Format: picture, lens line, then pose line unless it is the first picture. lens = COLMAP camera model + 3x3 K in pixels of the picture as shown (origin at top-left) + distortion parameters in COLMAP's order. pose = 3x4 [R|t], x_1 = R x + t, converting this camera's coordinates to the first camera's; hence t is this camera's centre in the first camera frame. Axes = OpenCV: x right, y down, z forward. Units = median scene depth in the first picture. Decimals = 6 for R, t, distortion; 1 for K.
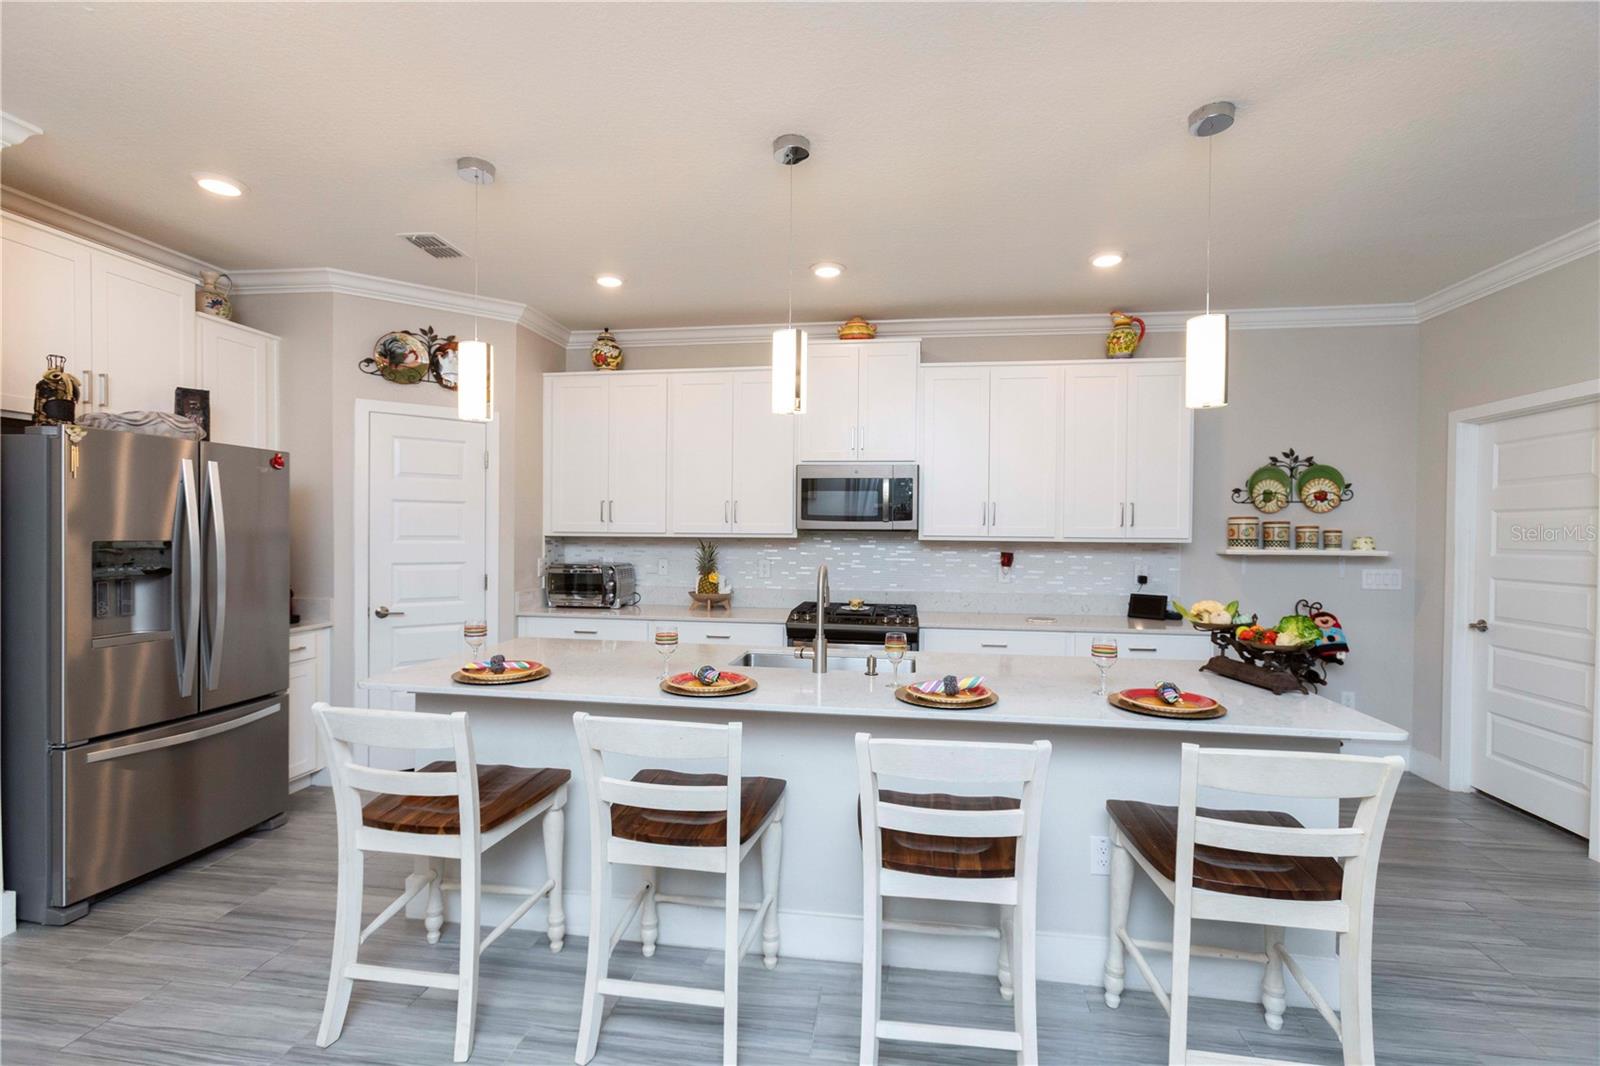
lens RADIAL K [[722.2, 0, 805.2], [0, 722.2, 539.7], [0, 0, 1]] dist [-0.020204, 0.018503]
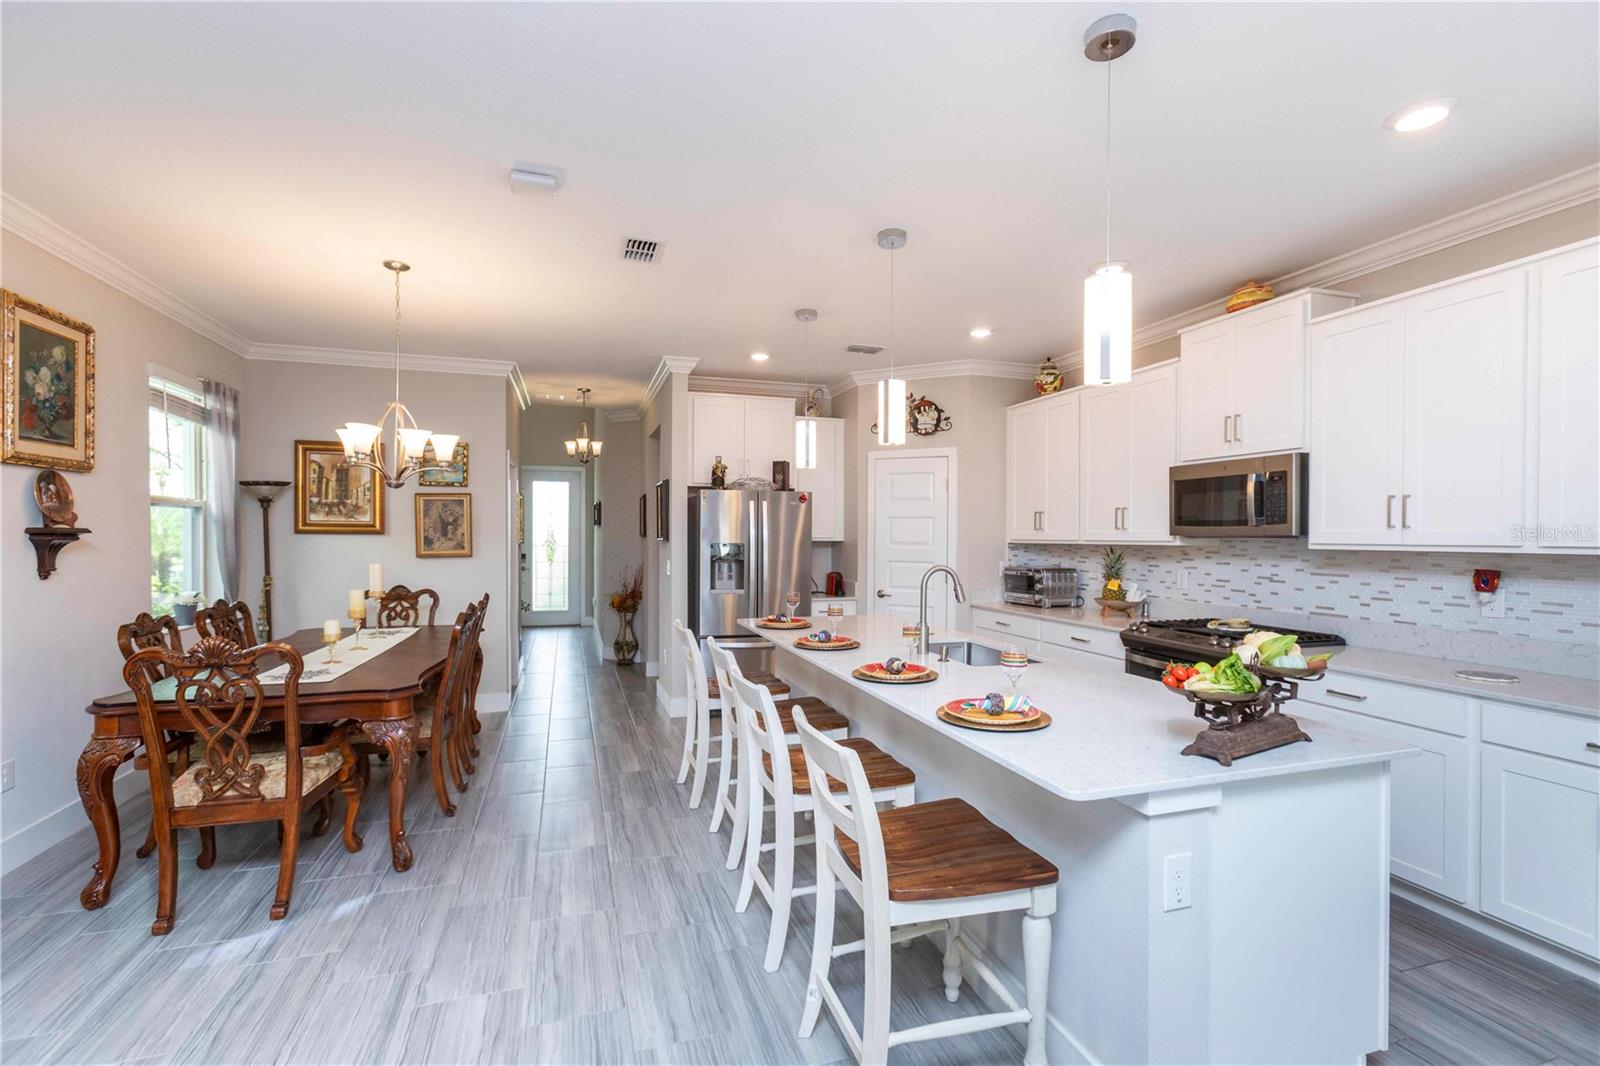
lens RADIAL K [[722.2, 0, 805.2], [0, 722.2, 539.7], [0, 0, 1]] dist [-0.020204, 0.018503]
pose [[0.448963, -0.001603, -0.893549, 0.613719], [-0.010891, 0.999914, -0.007266, 0.002187], [0.893484, 0.012994, 0.448907, 0.176889]]
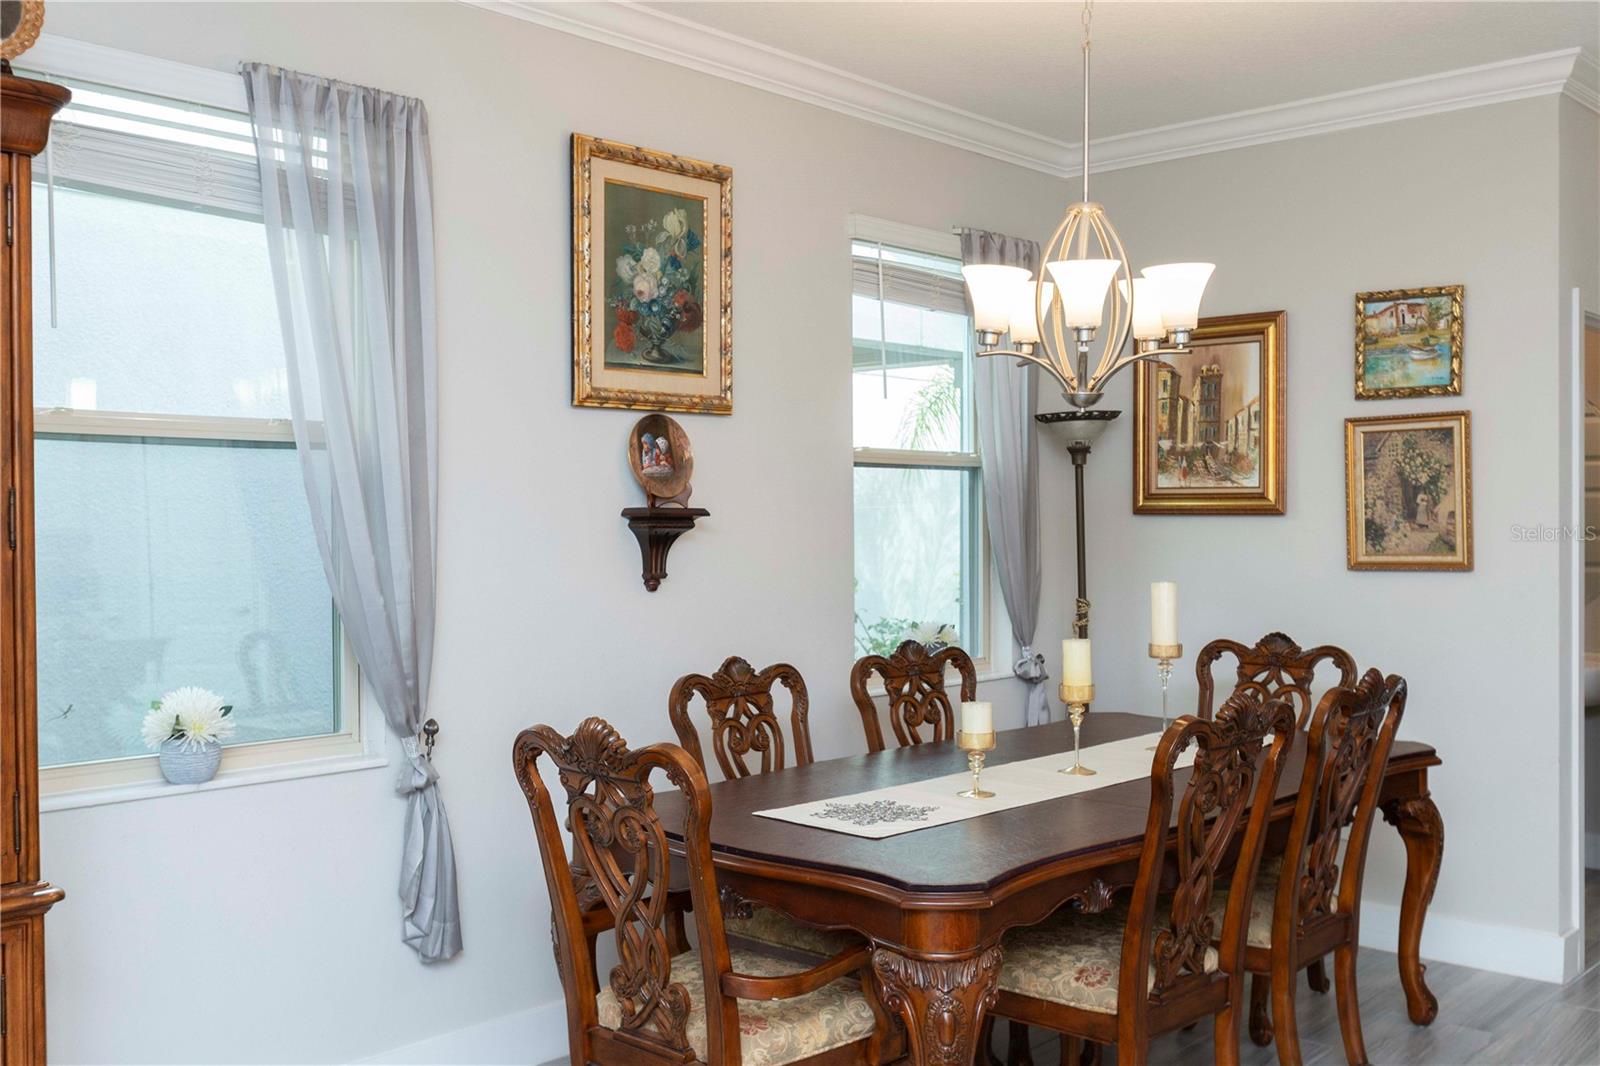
lens RADIAL K [[1539.3, 0, 800.0], [0, 1539.3, 533.0], [0, 0, 1]] dist [-0.006158, -0.002720]
pose [[-0.556341, 0.000994, -0.830954, 0.361458], [-0.012533, 0.999876, 0.009587, -0.001567], [0.830860, 0.015748, -0.556259, 0.434173]]
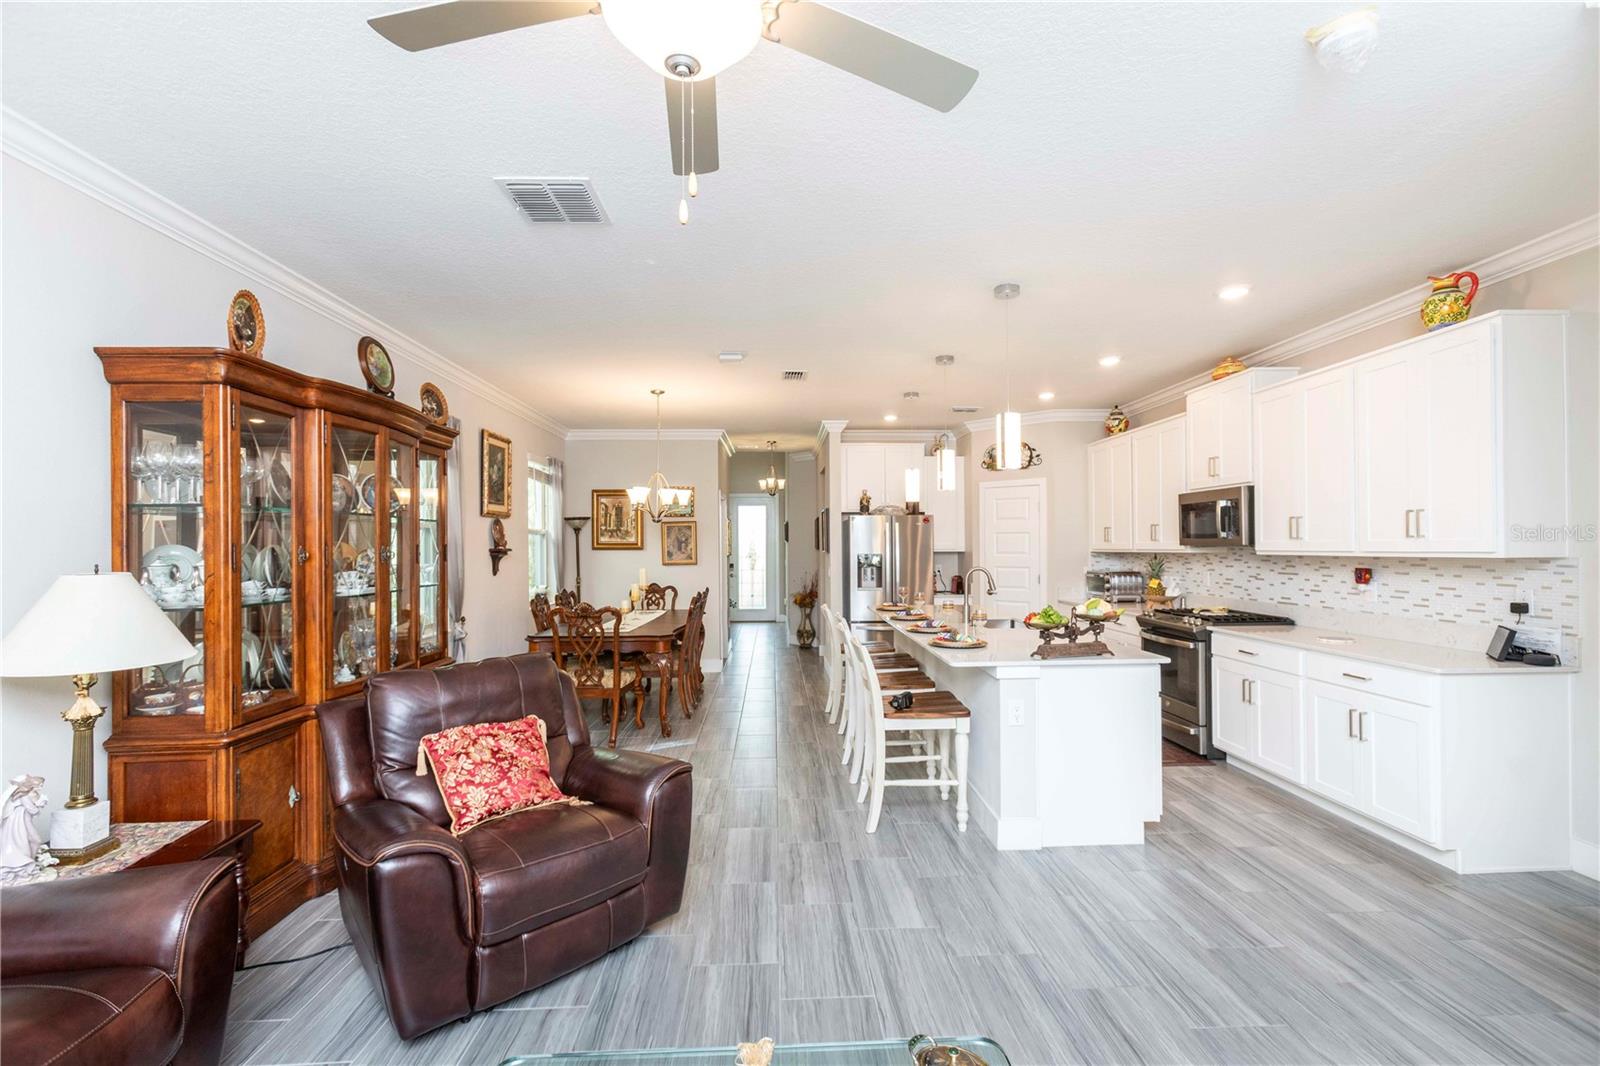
lens RADIAL K [[716.8, 0, 805.1], [0, 716.8, 542.4], [0, 0, 1]] dist [-0.019236, 0.019699]
pose [[0.189867, -0.016285, -0.981675, 1.091403], [-0.003352, 0.999846, -0.017235, 0.003187], [0.981804, 0.006563, 0.189783, 0.143156]]
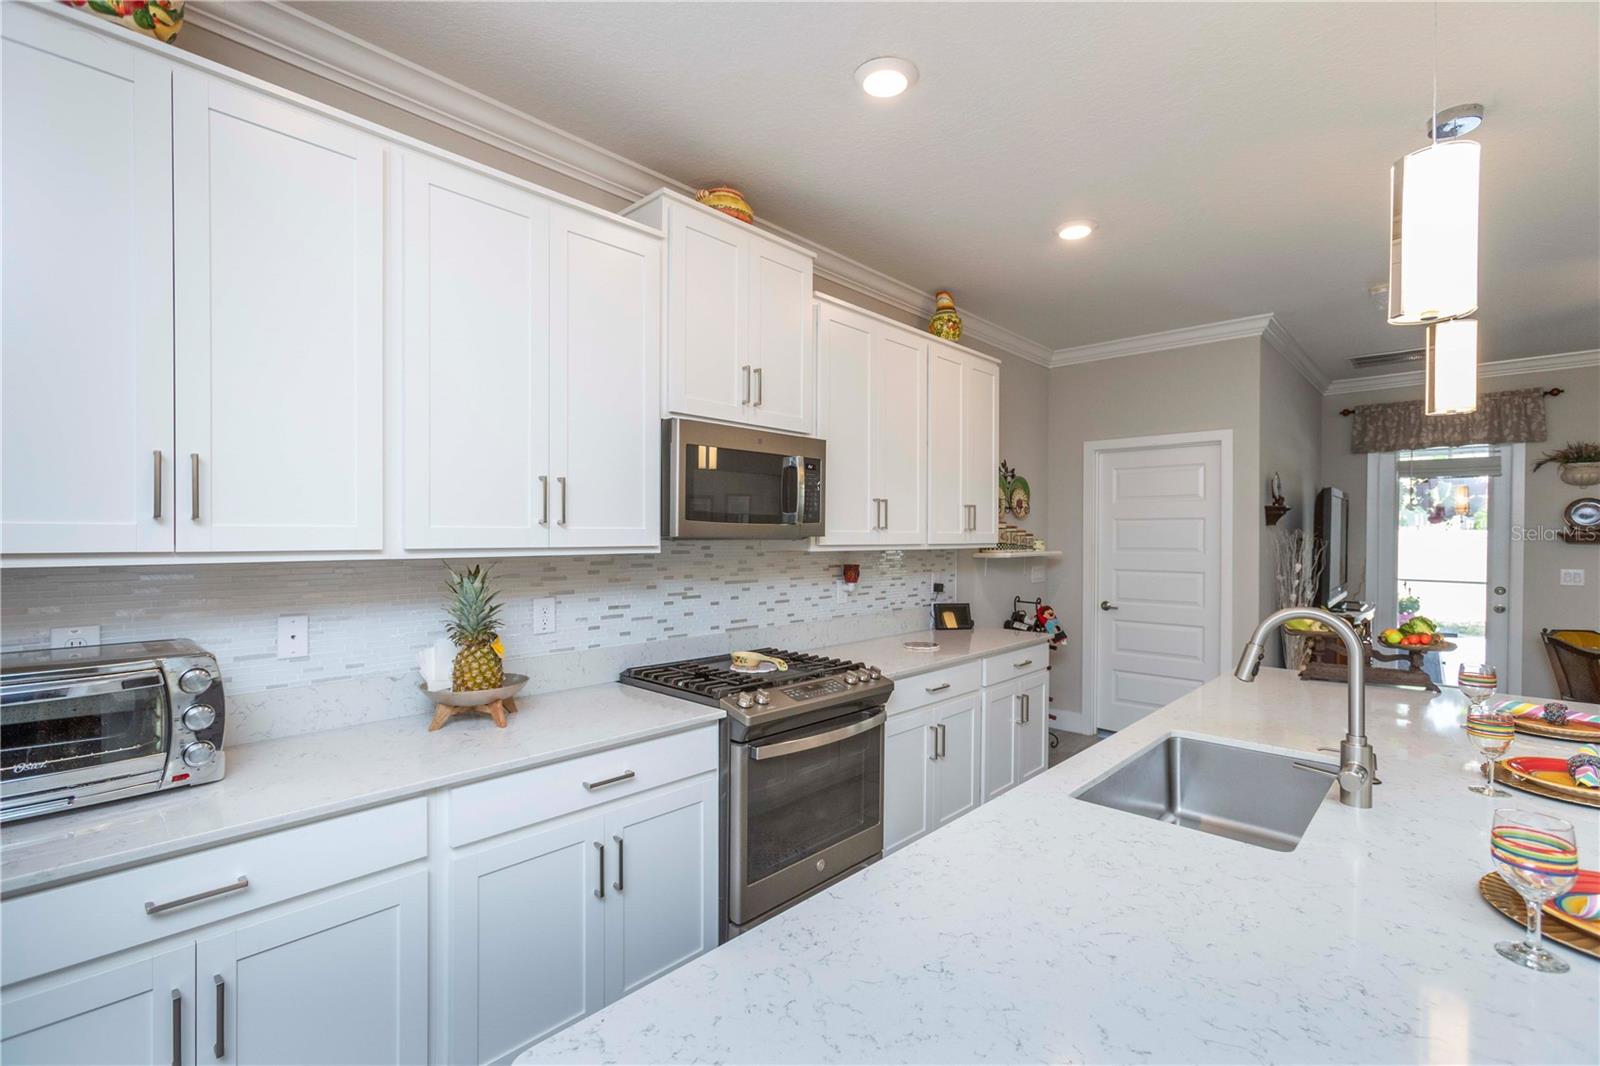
lens RADIAL K [[716.8, 0, 805.1], [0, 716.8, 542.4], [0, 0, 1]] dist [-0.019236, 0.019699]
pose [[0.570555, -0.014802, 0.821126, -0.405203], [0.011874, 0.999882, 0.009774, -0.015052], [-0.821174, 0.004174, 0.570663, 0.633163]]
